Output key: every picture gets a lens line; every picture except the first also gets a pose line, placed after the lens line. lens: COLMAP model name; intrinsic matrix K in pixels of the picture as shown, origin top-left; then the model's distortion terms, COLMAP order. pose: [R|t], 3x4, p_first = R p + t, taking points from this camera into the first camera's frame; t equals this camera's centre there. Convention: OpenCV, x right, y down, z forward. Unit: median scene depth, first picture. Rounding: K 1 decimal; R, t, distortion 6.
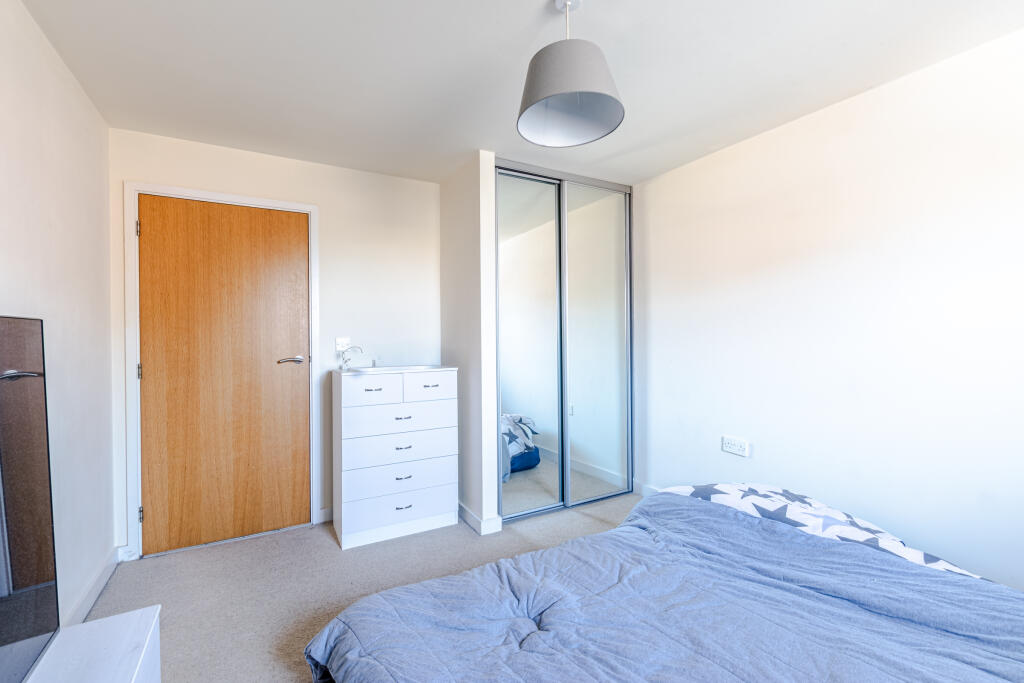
lens RADIAL K [[457.4, 0, 510.1], [0, 457.4, 340.2], [0, 0, 1]] dist [0.004033, 0.000303]
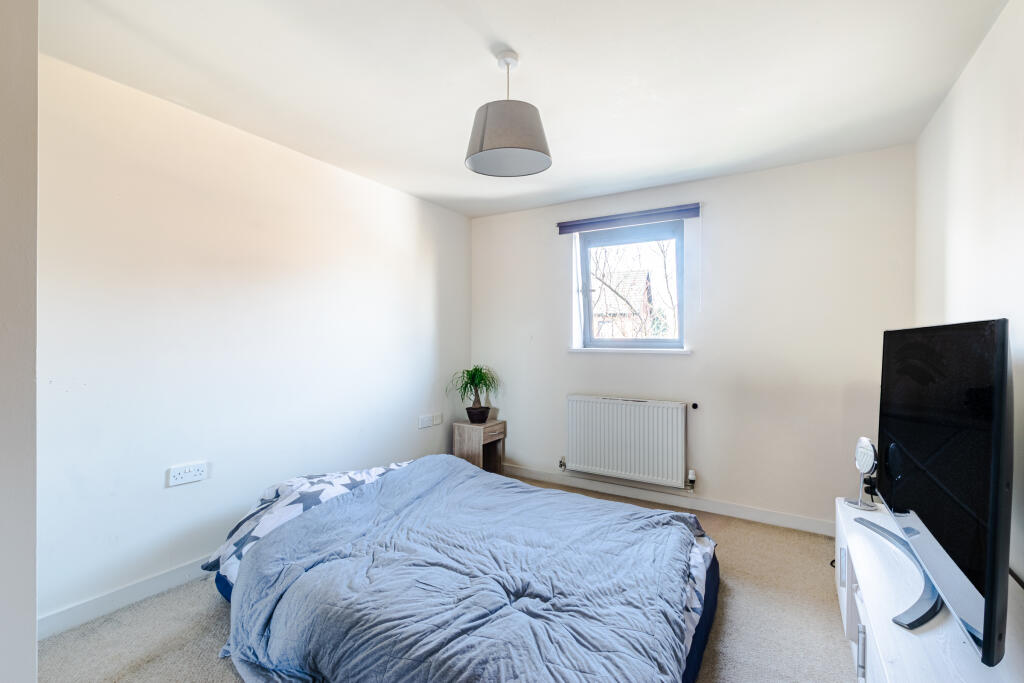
lens RADIAL K [[457.4, 0, 512.7], [0, 457.4, 342.3], [0, 0, 1]] dist [0.004033, 0.000303]
pose [[-0.508766, 0.003789, 0.860897, -0.723443], [0.006418, 0.999979, -0.000608, -0.004474], [-0.860881, 0.005215, -0.508780, 1.252599]]
